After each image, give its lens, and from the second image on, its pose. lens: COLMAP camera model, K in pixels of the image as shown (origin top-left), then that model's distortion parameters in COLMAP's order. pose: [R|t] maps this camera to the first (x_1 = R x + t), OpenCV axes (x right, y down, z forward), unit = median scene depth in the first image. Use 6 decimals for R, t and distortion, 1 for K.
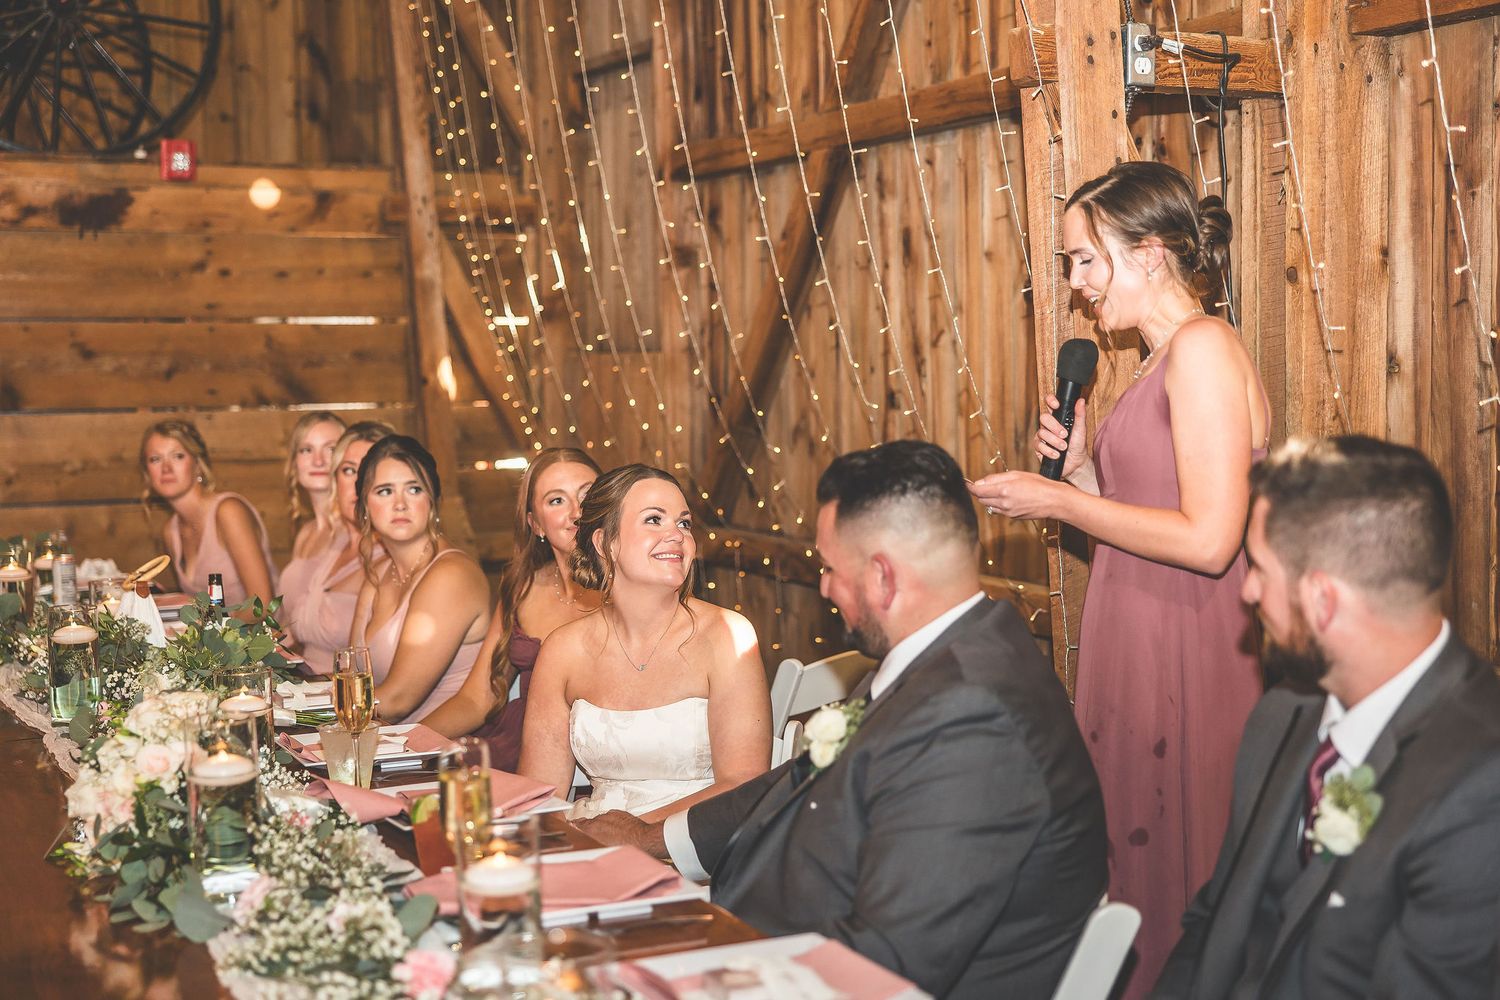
lens RADIAL K [[1940.4, 0, 761.9], [0, 1940.4, 495.9], [0, 0, 1]] dist [-0.020162, 0.000000]
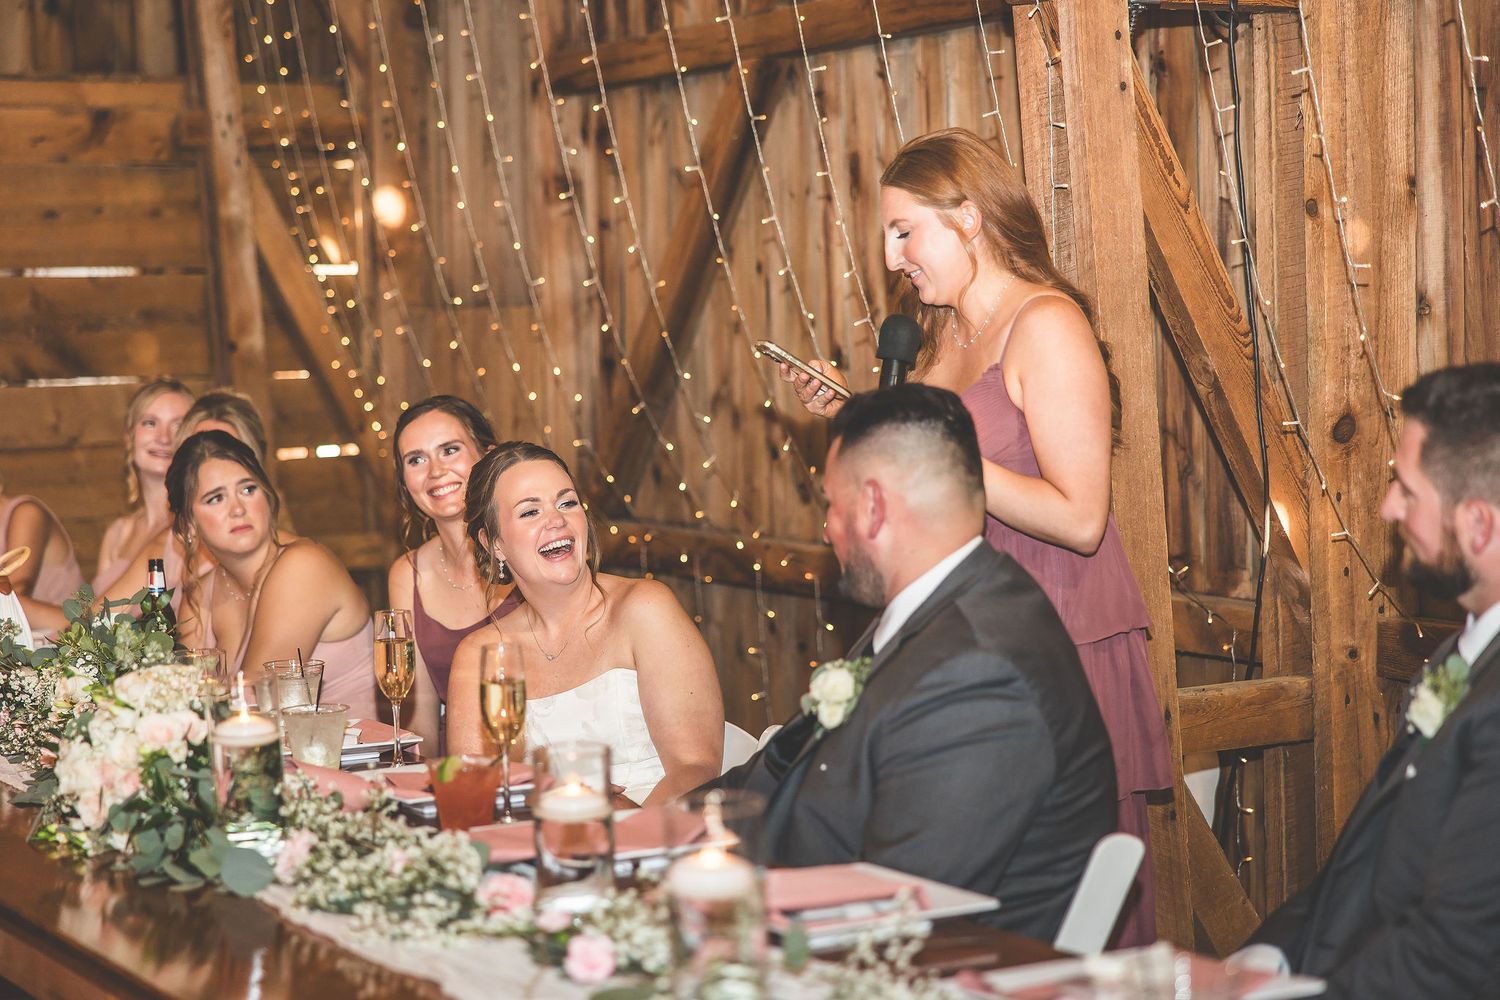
lens RADIAL K [[2748.8, 0, 735.4], [0, 2748.8, 508.2], [0, 0, 1]] dist [-0.025013, 0.000000]
pose [[0.997872, -0.016861, 0.062988, -0.059584], [0.016988, 0.999855, -0.001474, 0.017957], [-0.062954, 0.002541, 0.998013, -0.200250]]
